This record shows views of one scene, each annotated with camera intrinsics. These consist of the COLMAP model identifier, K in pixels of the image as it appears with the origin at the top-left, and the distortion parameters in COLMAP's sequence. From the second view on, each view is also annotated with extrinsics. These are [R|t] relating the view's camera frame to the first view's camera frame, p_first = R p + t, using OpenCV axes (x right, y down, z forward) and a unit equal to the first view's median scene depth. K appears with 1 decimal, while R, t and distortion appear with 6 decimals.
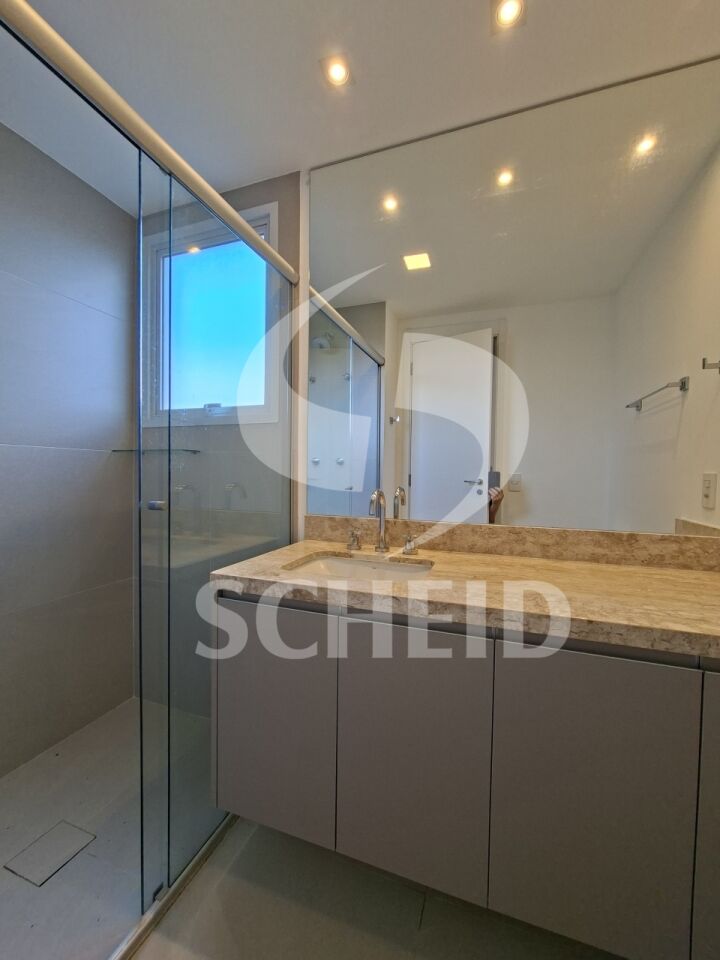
lens RADIAL K [[376.5, 0, 361.5], [0, 376.5, 477.8], [0, 0, 1]] dist [-0.009568, 0.001010]
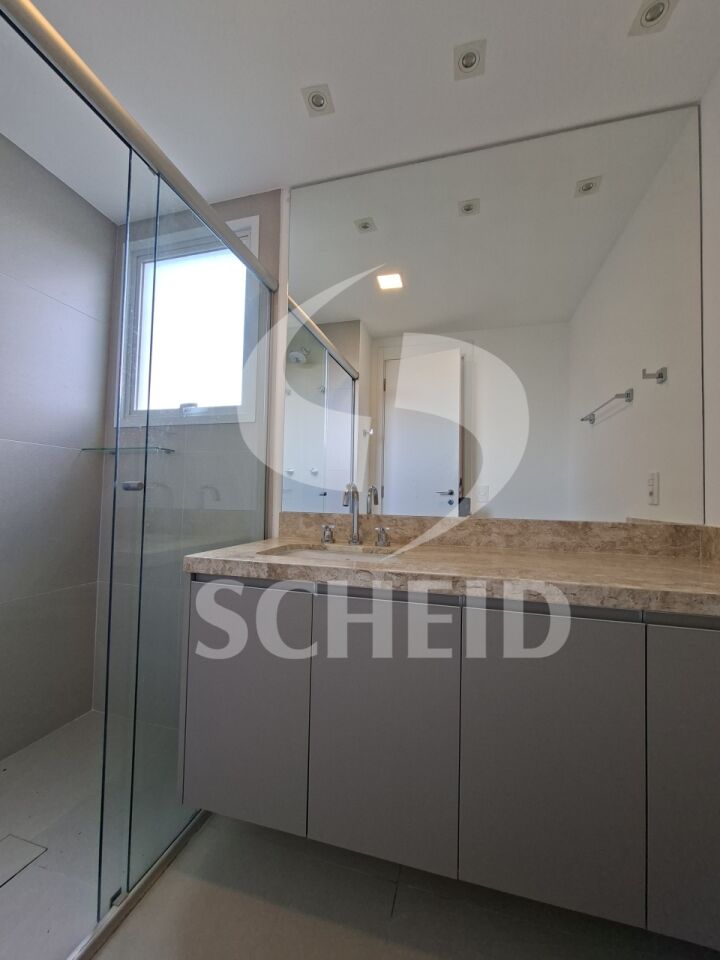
lens RADIAL K [[376.5, 0, 362.6], [0, 376.5, 482.8], [0, 0, 1]] dist [-0.009568, 0.001010]
pose [[0.997285, 0.009314, 0.073053, -0.002598], [-0.004810, 0.998090, -0.061586, 0.102299], [-0.073487, 0.061067, 0.995425, -0.038150]]
